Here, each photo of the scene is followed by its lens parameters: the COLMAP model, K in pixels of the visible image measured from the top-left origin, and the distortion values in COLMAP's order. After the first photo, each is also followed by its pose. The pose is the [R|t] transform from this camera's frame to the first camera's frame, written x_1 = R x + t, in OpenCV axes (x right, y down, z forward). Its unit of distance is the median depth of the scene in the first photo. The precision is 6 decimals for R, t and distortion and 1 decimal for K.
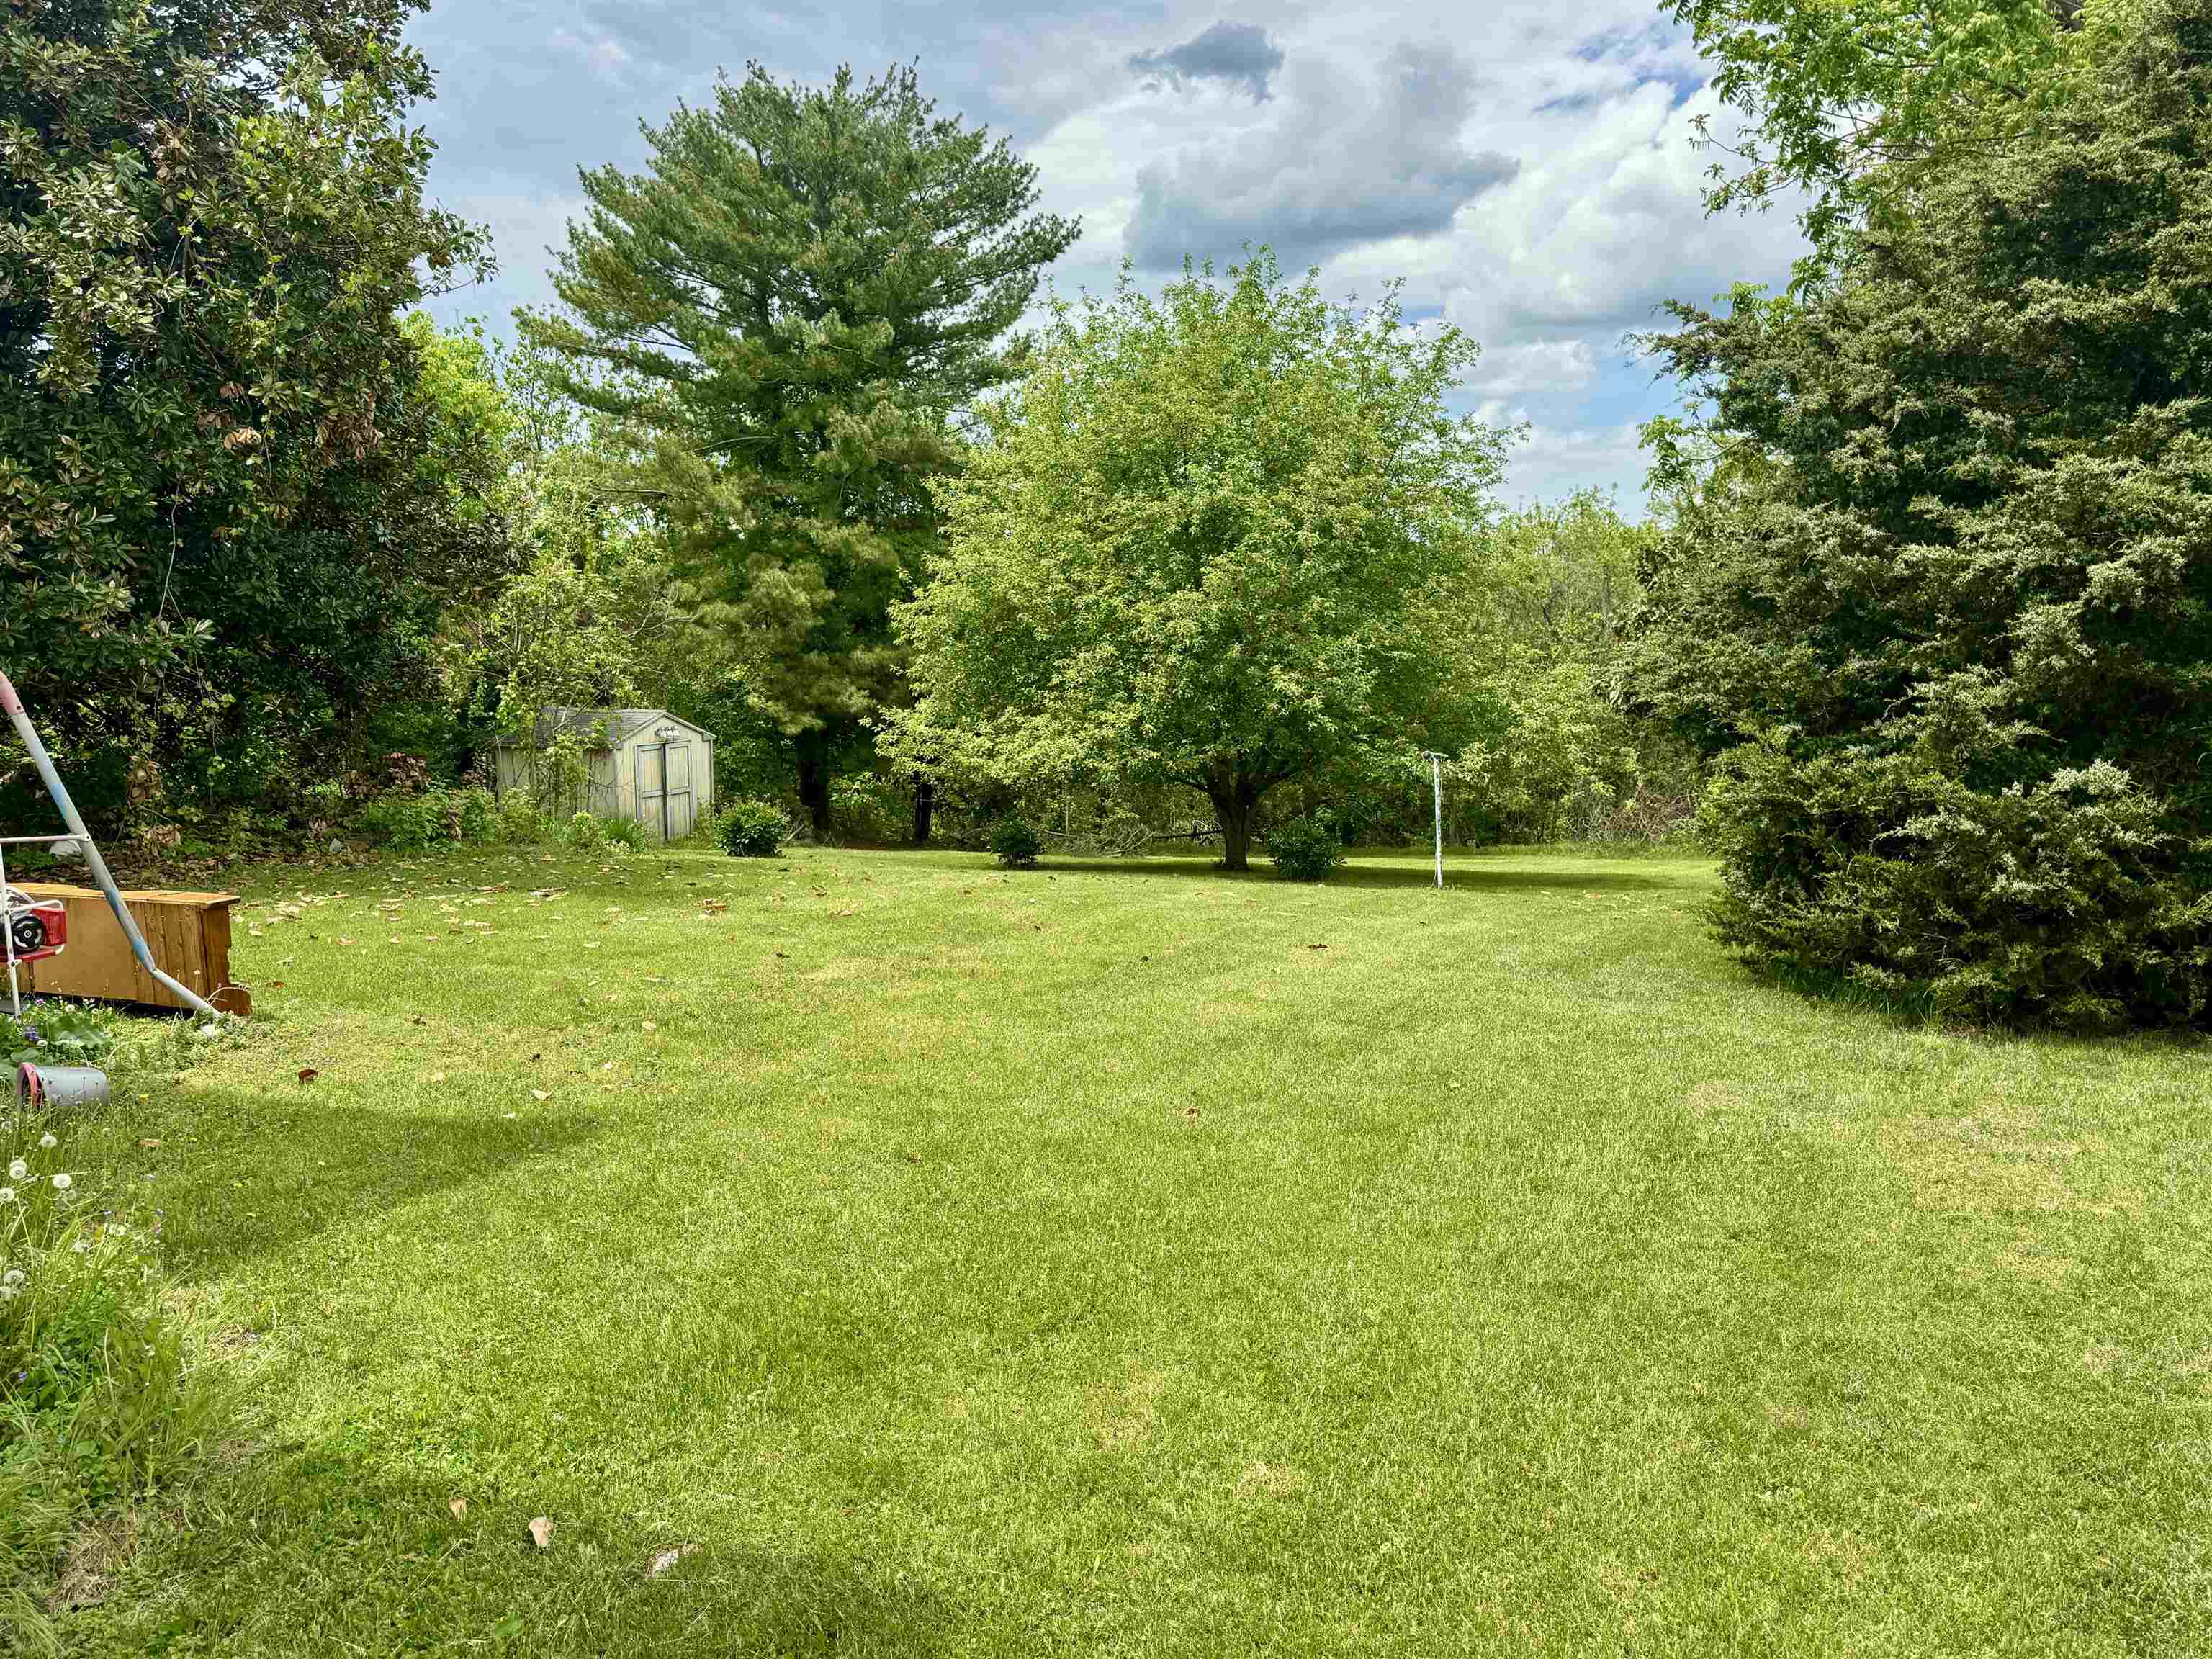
lens RADIAL K [[1700.6, 0, 1122.4], [0, 1700.6, 827.4], [0, 0, 1]] dist [0.113532, -0.187498]
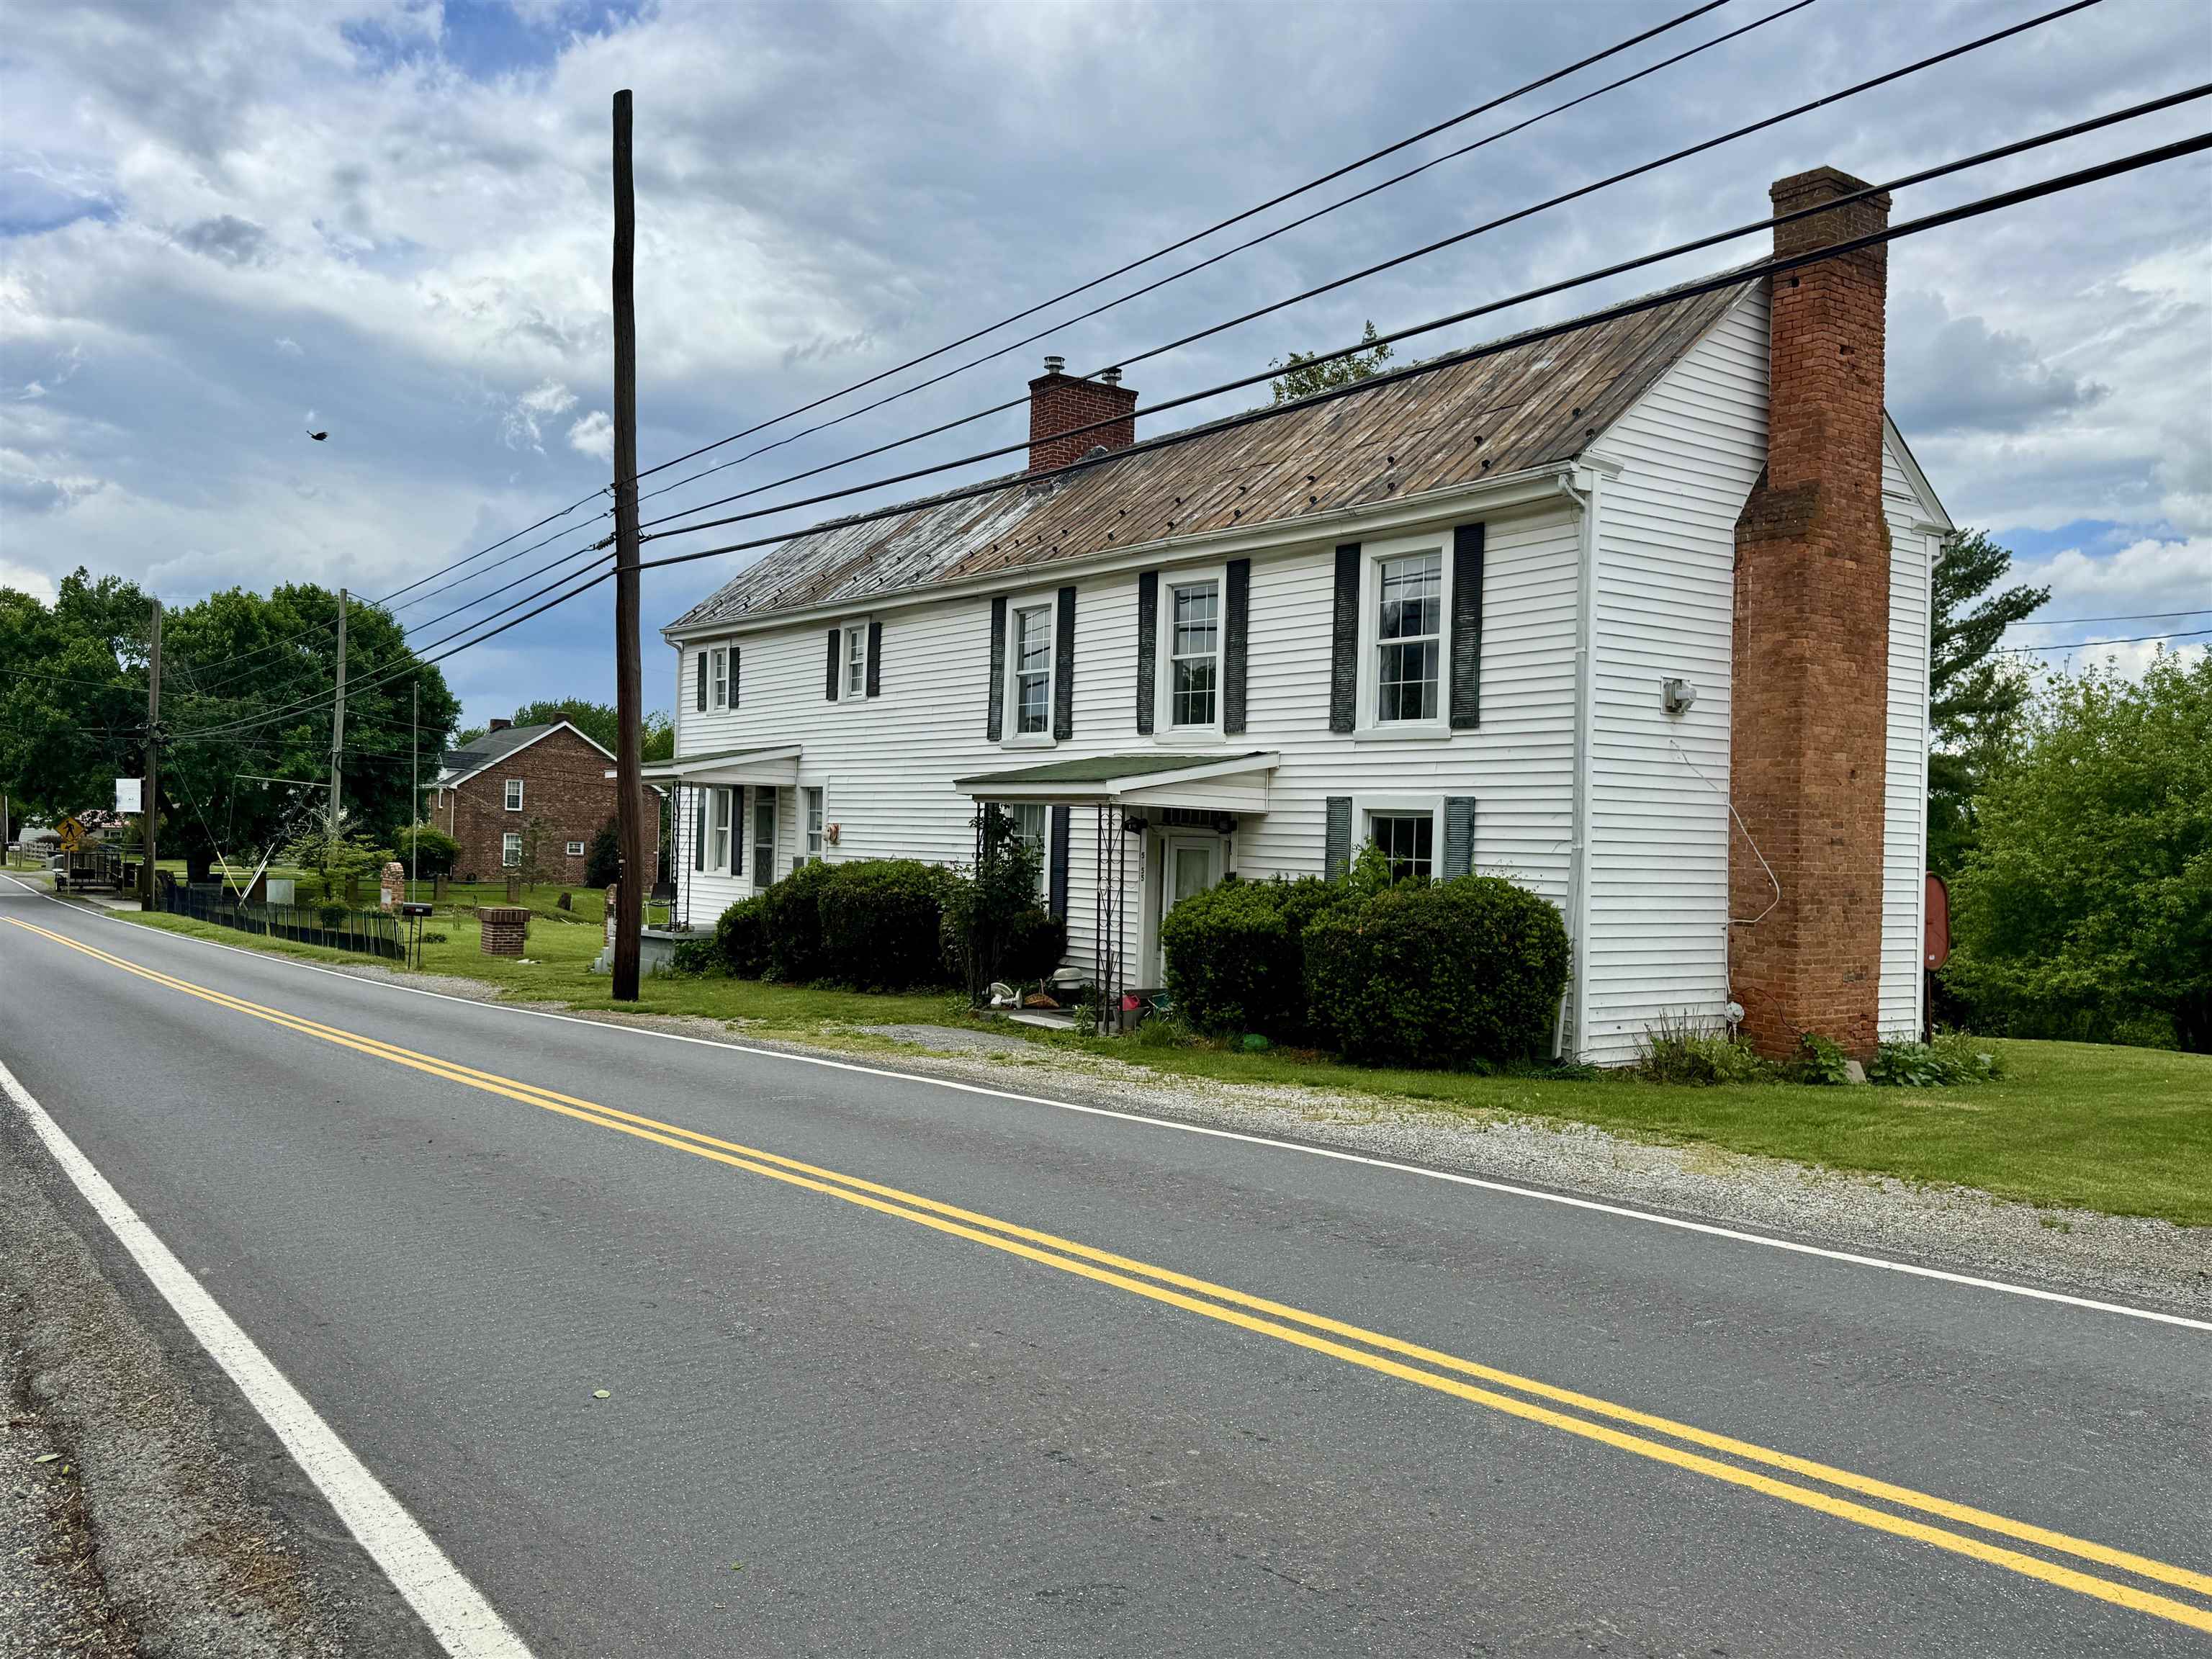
lens RADIAL K [[1690.0, 0, 1057.4], [0, 1690.0, 826.0], [0, 0, 1]] dist [0.119222, -0.235307]
pose [[0.874906, -0.000493, -0.484292, -0.131662], [-0.072348, 0.988645, -0.131709, 0.123644], [0.478857, 0.150271, 0.864936, -1.115242]]
